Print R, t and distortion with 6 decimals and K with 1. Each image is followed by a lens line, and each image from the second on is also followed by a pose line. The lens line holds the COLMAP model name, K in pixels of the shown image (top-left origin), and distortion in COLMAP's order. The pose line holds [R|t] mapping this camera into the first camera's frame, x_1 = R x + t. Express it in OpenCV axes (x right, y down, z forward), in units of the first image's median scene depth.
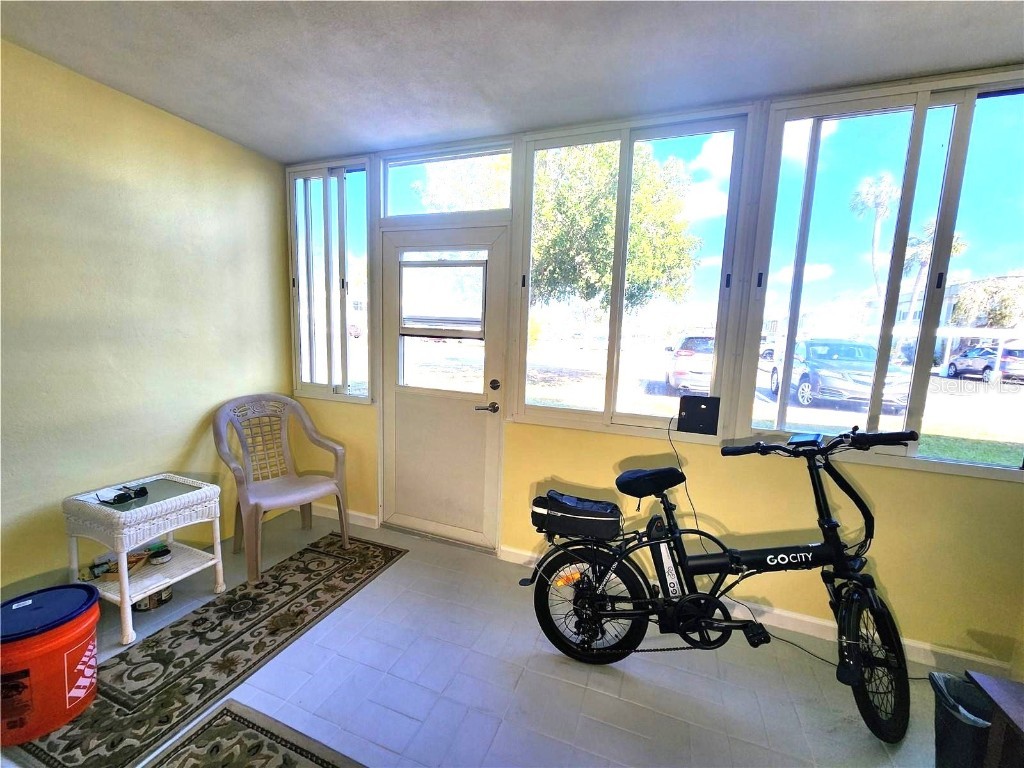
lens RADIAL K [[412.1, 0, 493.3], [0, 412.1, 383.7], [0, 0, 1]] dist [-0.000464, -0.000119]
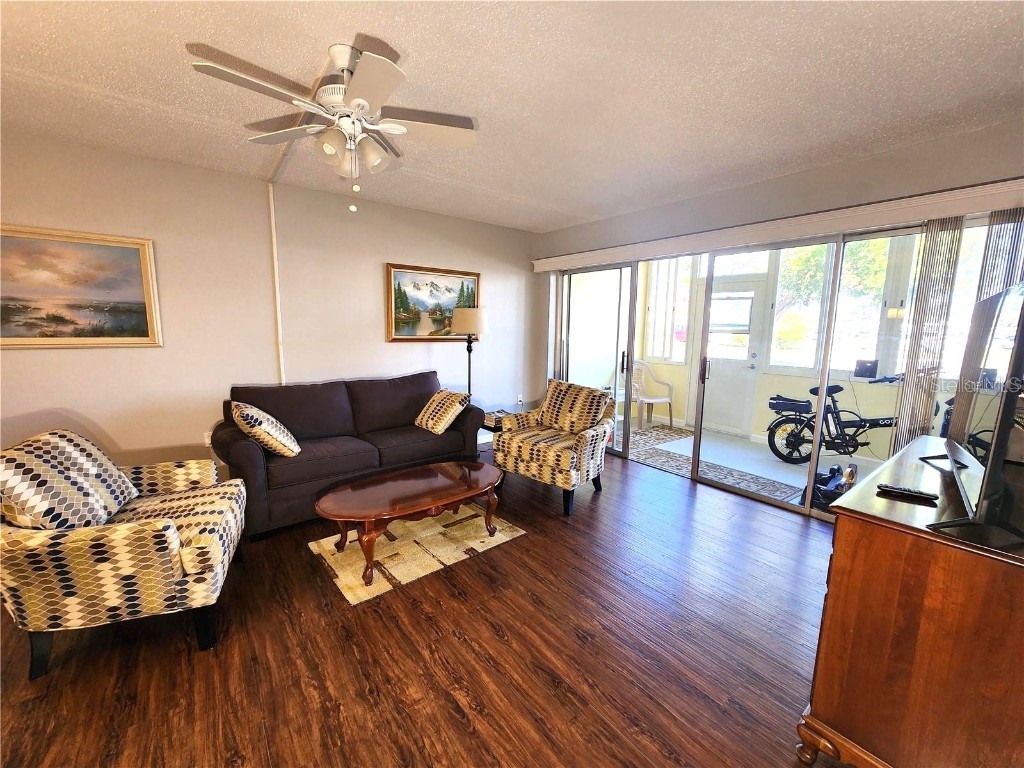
lens RADIAL K [[415.4, 0, 517.0], [0, 415.4, 384.0], [0, 0, 1]] dist [0.002030, 0.000069]
pose [[0.879726, 0.051328, -0.472703, -0.066683], [-0.052800, 0.998553, 0.010164, 0.262030], [0.472541, 0.016017, 0.881163, -1.985017]]
